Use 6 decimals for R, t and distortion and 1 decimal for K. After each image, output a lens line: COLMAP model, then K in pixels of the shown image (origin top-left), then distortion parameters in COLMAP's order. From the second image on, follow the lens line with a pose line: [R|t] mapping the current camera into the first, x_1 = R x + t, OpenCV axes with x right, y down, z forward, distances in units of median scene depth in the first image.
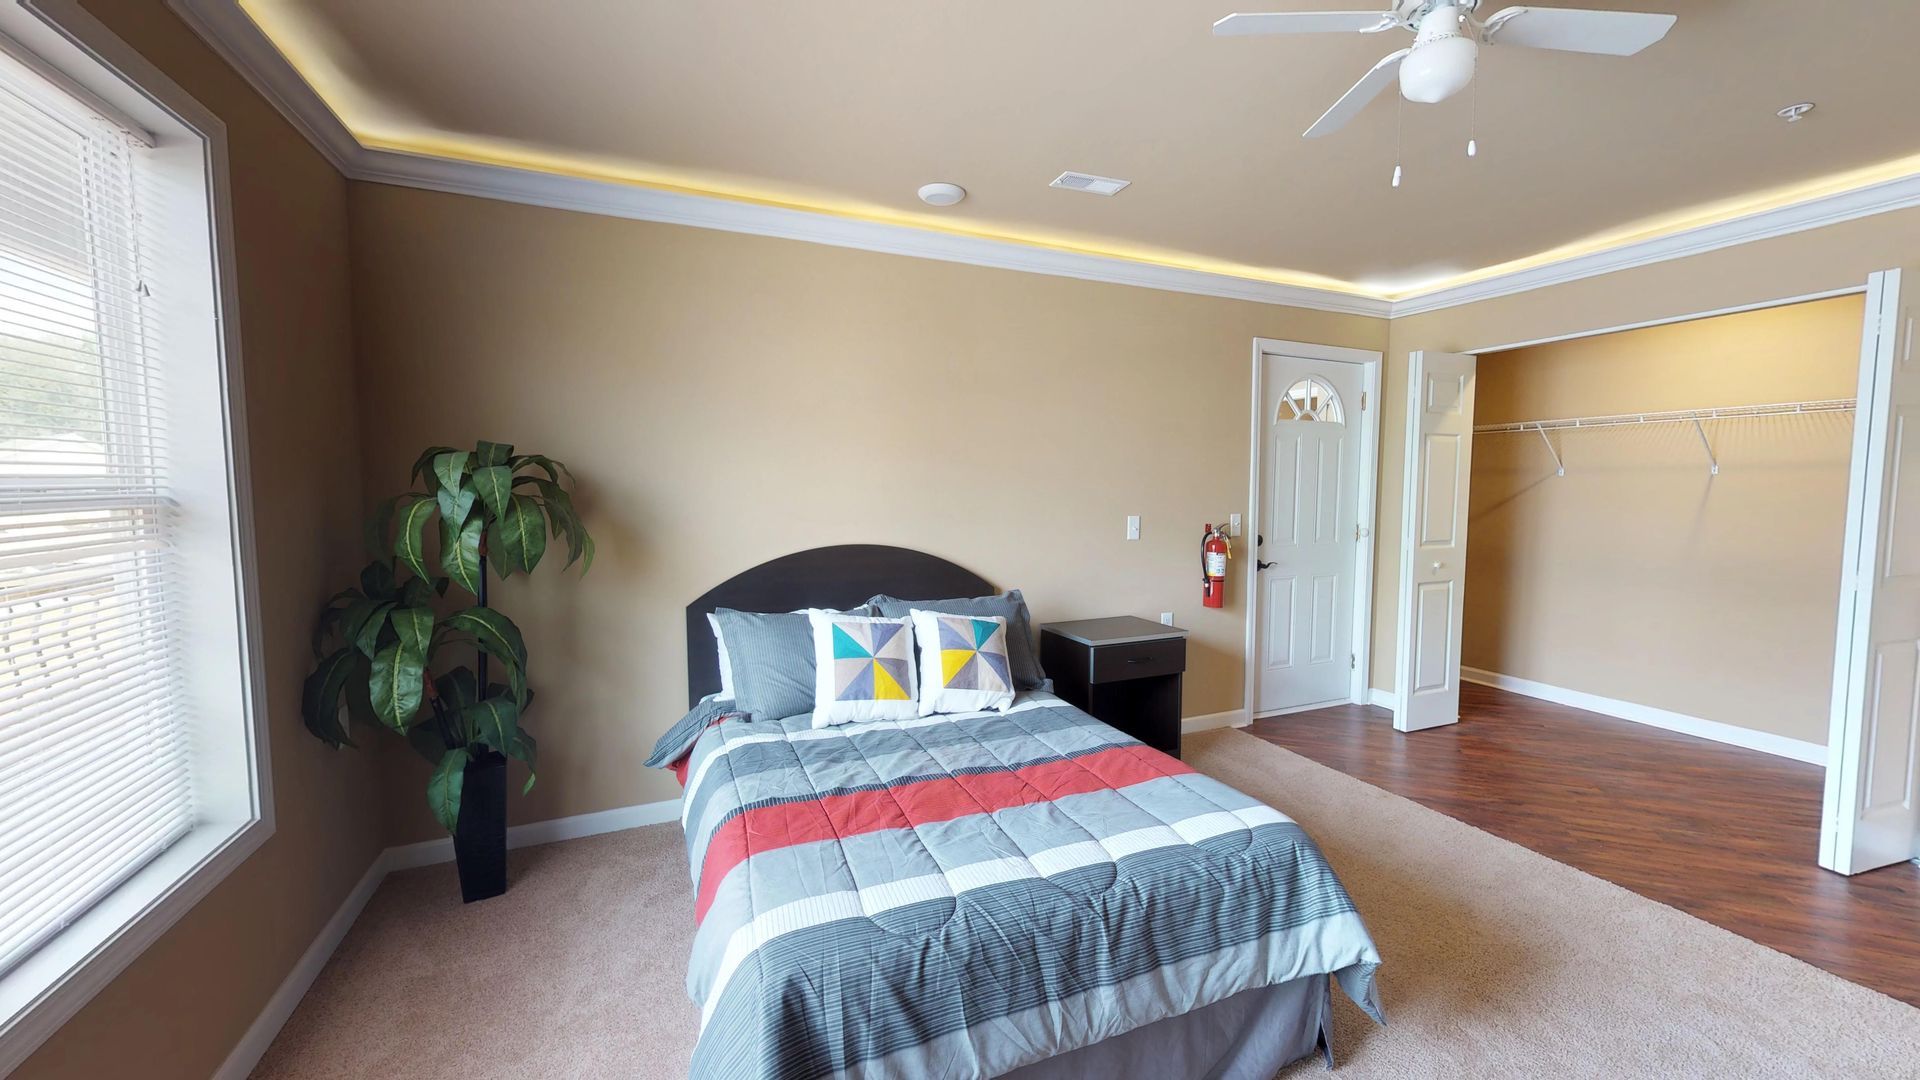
lens RADIAL K [[740.7, 0, 953.8], [0, 740.7, 535.5], [0, 0, 1]] dist [-0.001531, -0.000107]
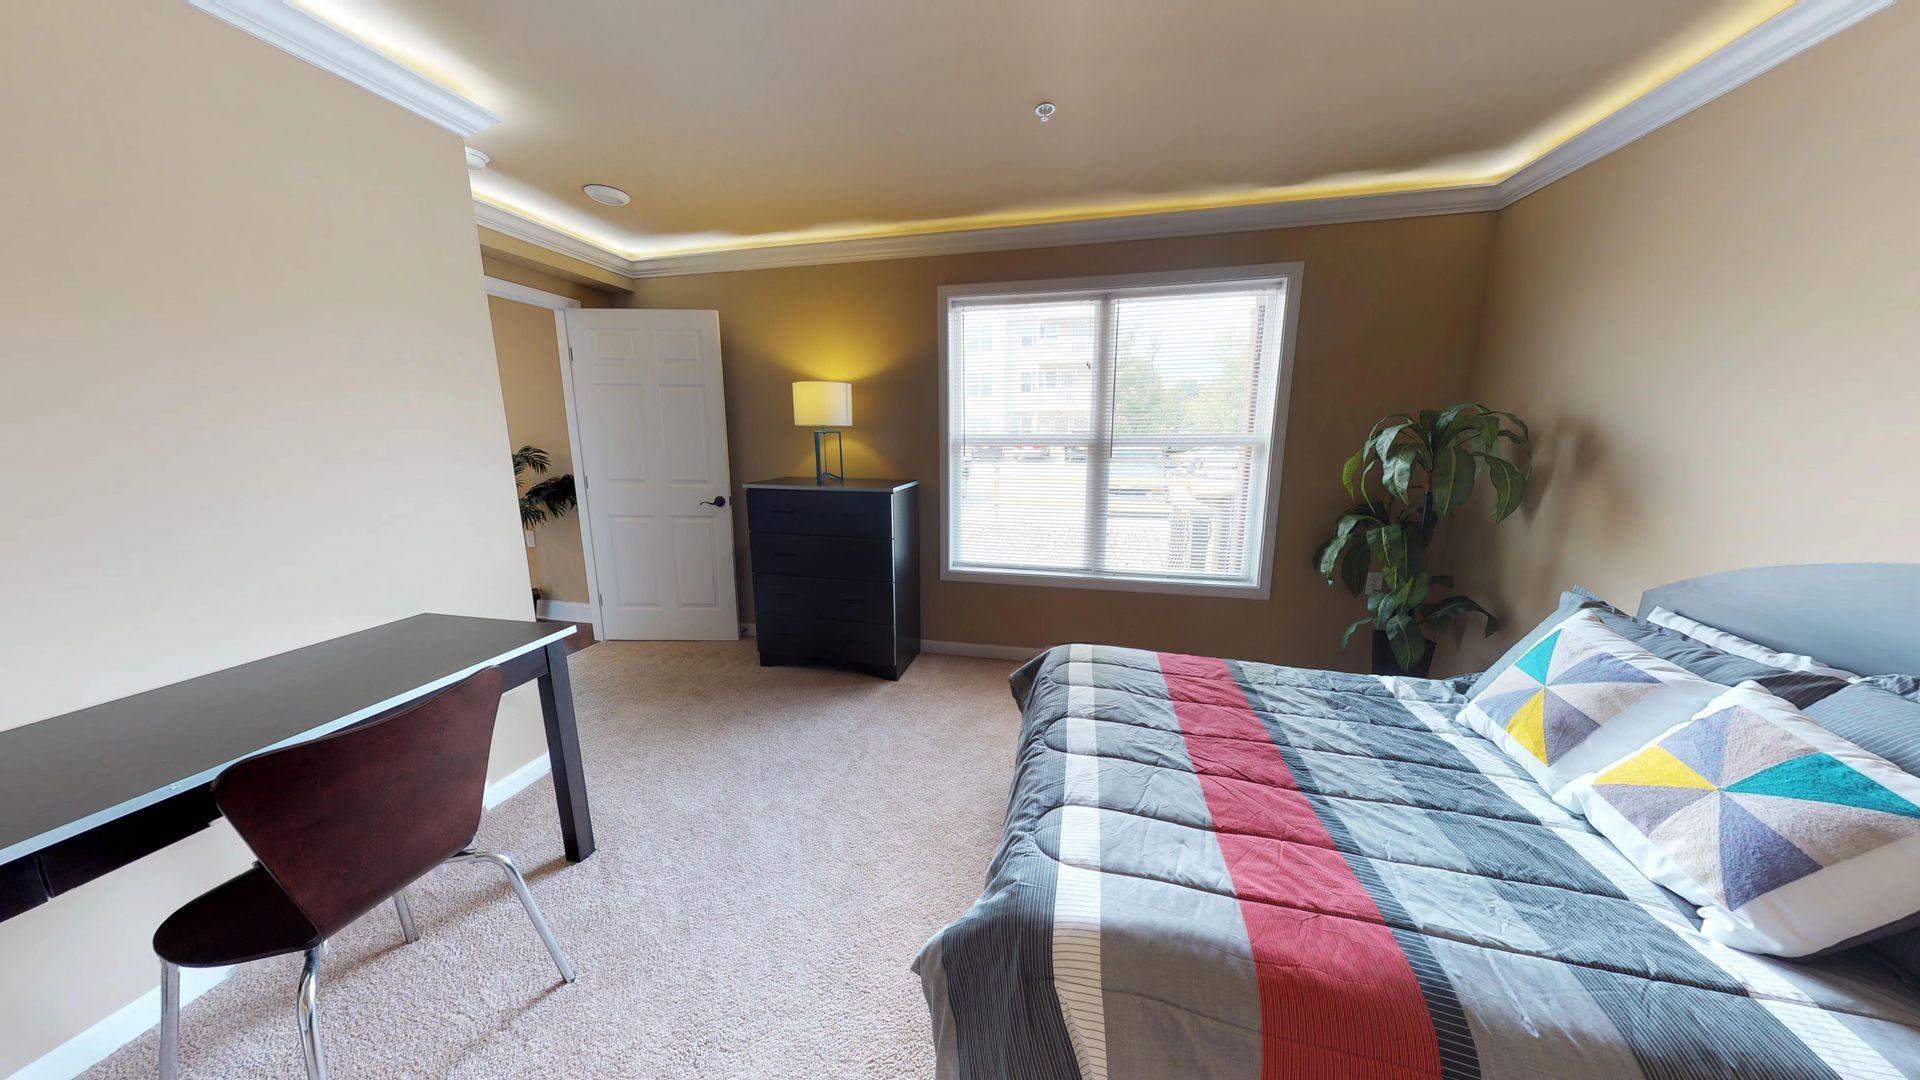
lens RADIAL K [[549.1, 0, 960.0], [0, 549.1, 540.0], [0, 0, 1]] dist [-0.001021, -0.000073]
pose [[-0.594832, 0.147189, -0.790260, 0.407393], [-0.056331, 0.973044, 0.223633, -0.037110], [0.801874, 0.177540, -0.570507, 0.543486]]
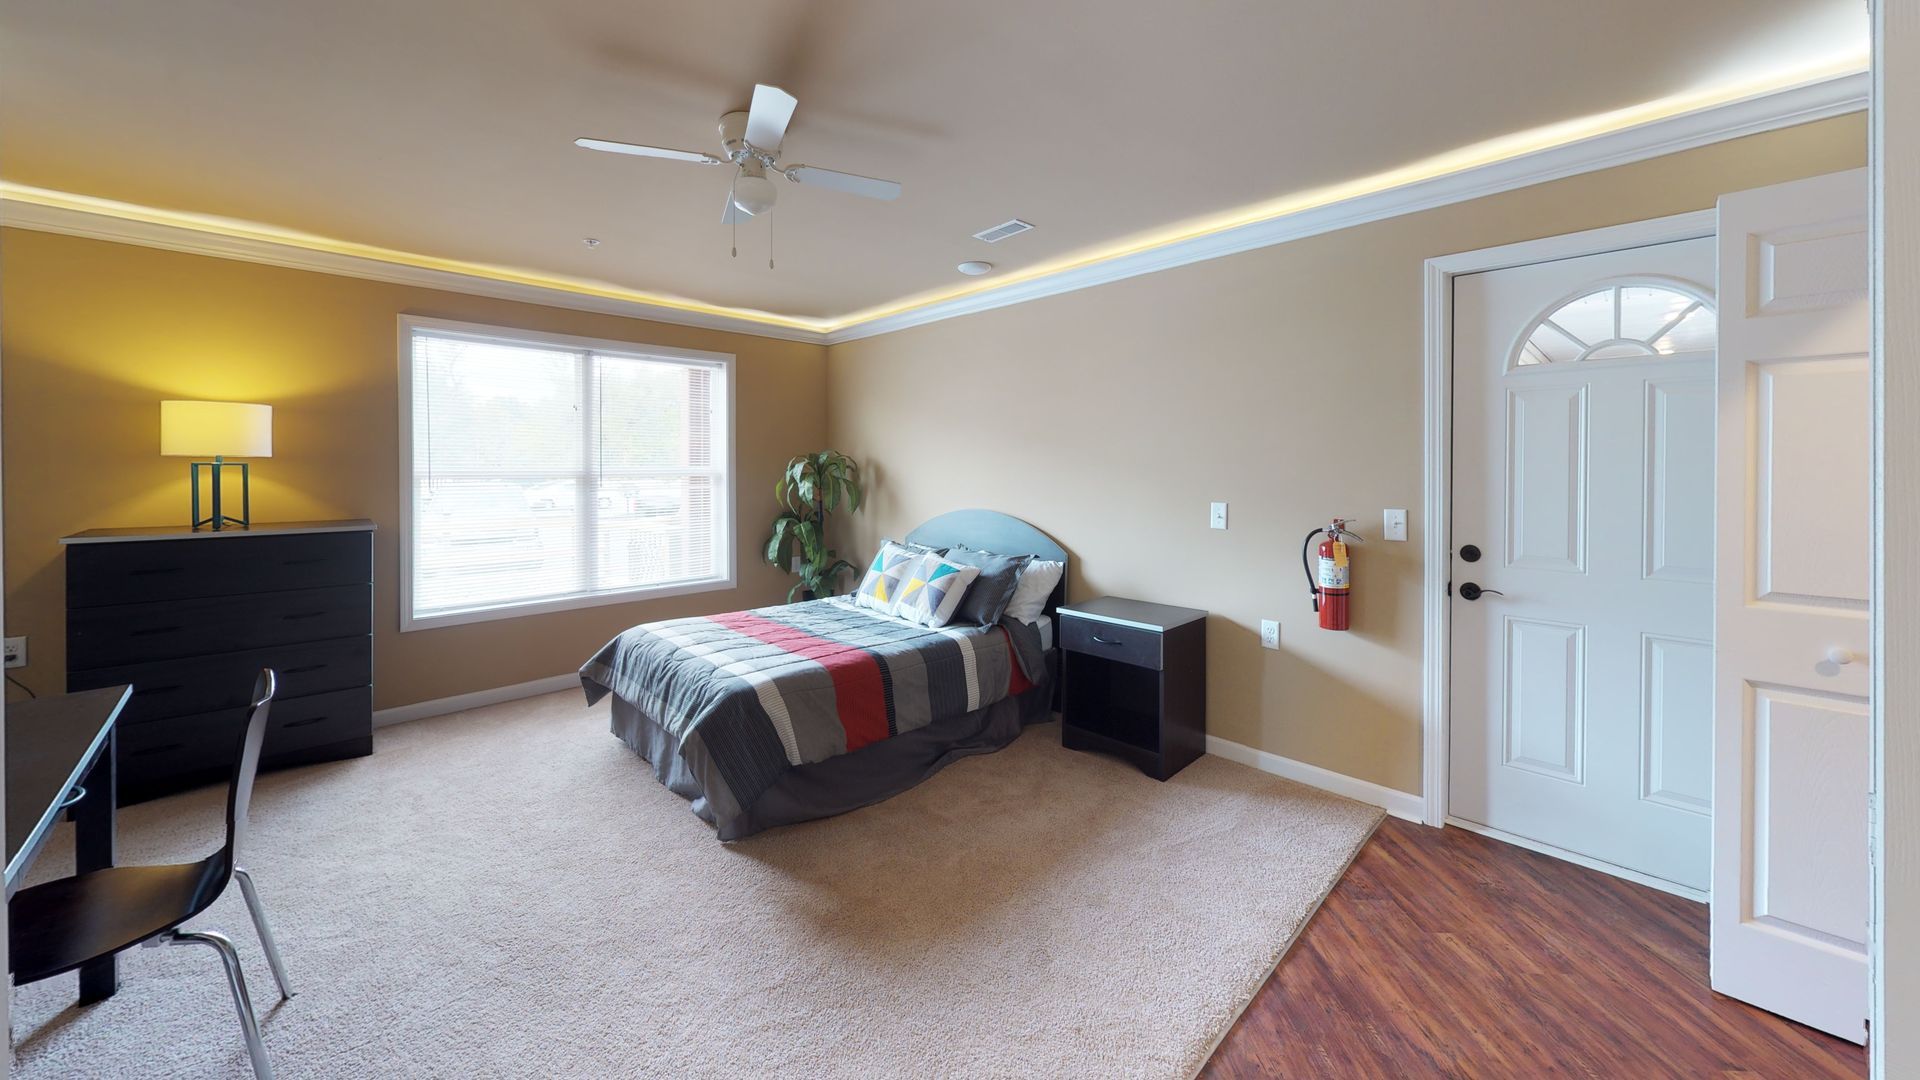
lens RADIAL K [[694.6, 0, 982.0], [0, 694.6, 471.9], [0, 0, 1]] dist [-0.000121, 0.000007]
pose [[0.358118, 0.003063, -0.933671, 0.938360], [-0.063338, 0.997771, -0.021020, -0.028129], [0.931526, 0.066664, 0.357513, 0.418147]]
